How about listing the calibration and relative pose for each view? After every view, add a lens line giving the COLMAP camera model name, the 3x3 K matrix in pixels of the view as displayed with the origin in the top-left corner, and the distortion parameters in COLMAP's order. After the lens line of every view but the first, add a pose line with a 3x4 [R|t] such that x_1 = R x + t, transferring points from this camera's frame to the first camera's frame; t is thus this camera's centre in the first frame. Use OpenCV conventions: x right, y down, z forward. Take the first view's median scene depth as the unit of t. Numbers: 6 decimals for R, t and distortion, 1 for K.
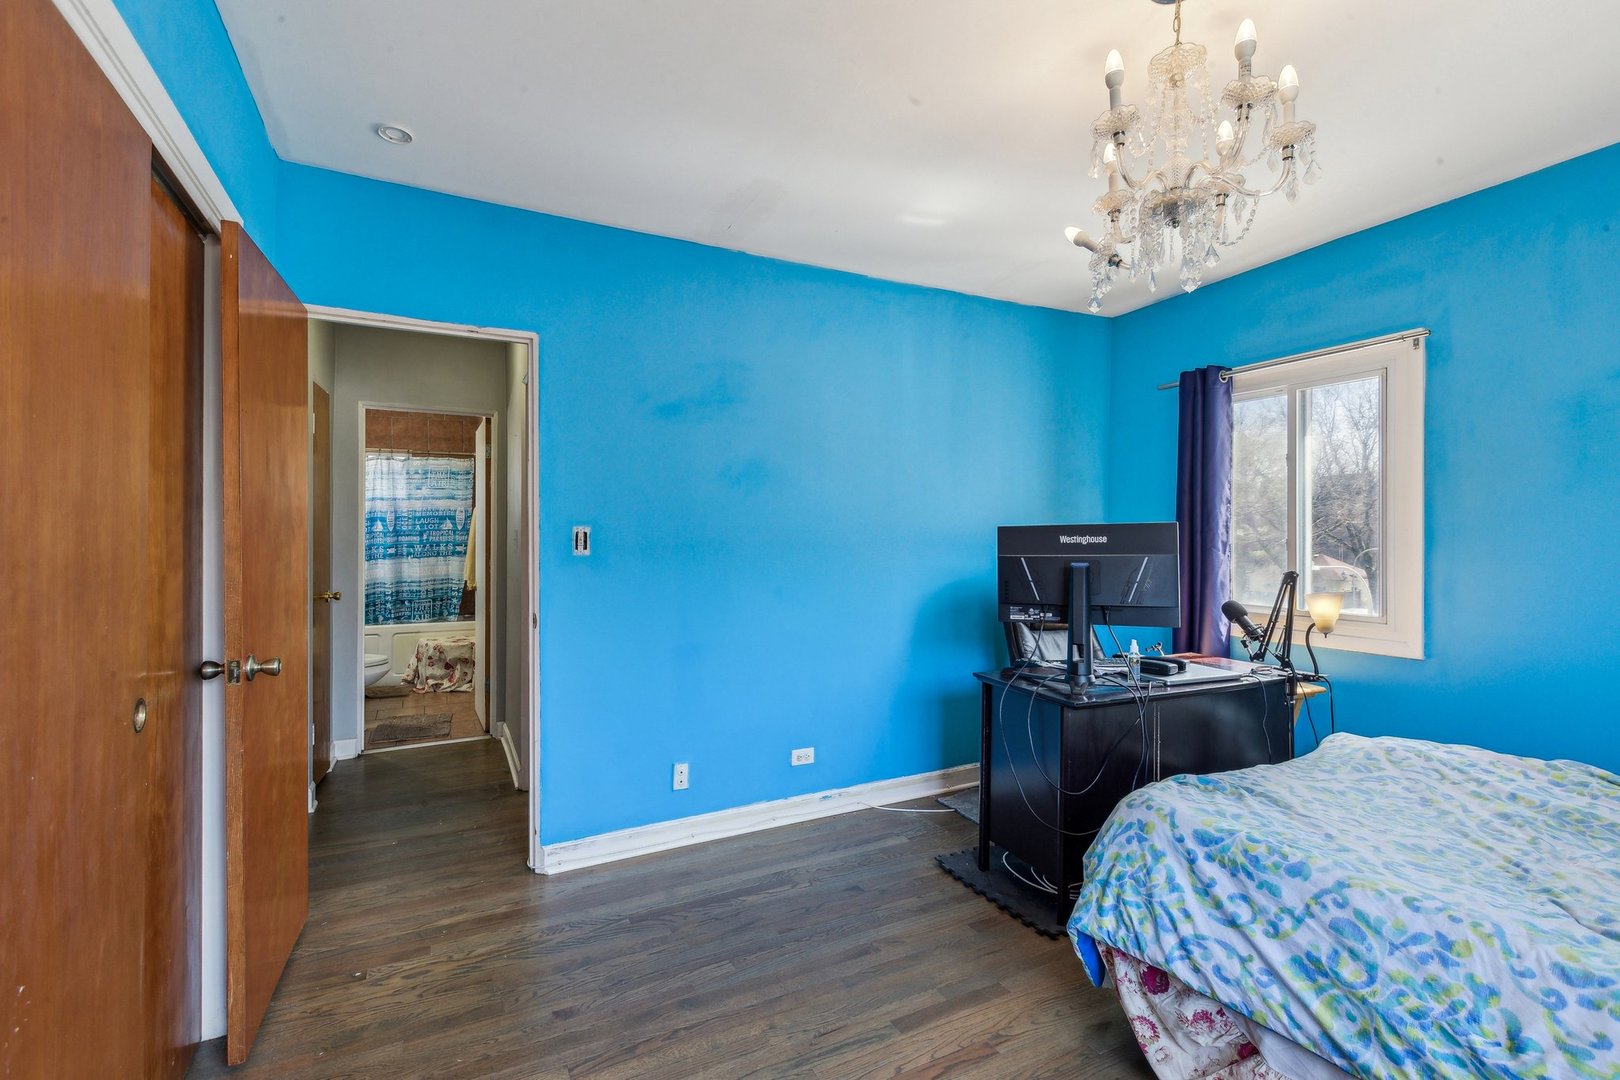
lens RADIAL K [[722.7, 0, 809.0], [0, 722.7, 526.1], [0, 0, 1]] dist [0.001192, 0.000703]
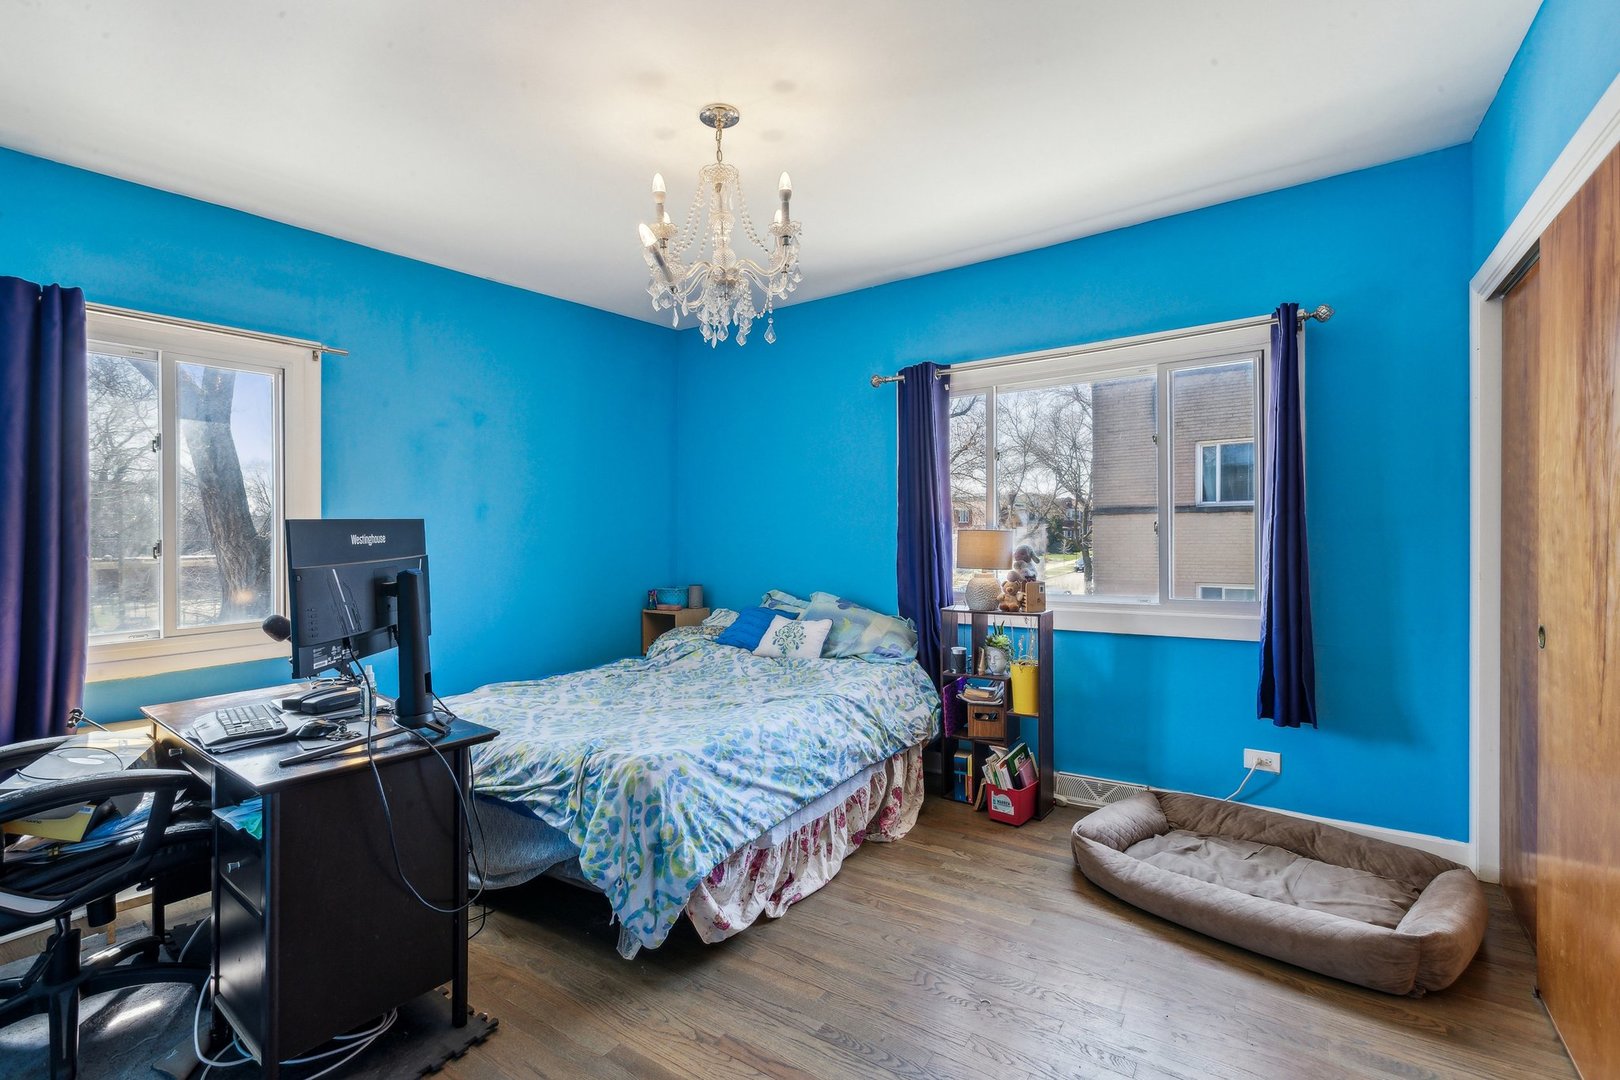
lens RADIAL K [[722.7, 0, 809.0], [0, 722.7, 526.1], [0, 0, 1]] dist [0.001192, 0.000703]
pose [[-0.469997, 0.012317, 0.882582, -0.786483], [0.001328, 0.999911, -0.013247, 0.023939], [-0.882667, -0.005054, -0.469971, 1.533261]]
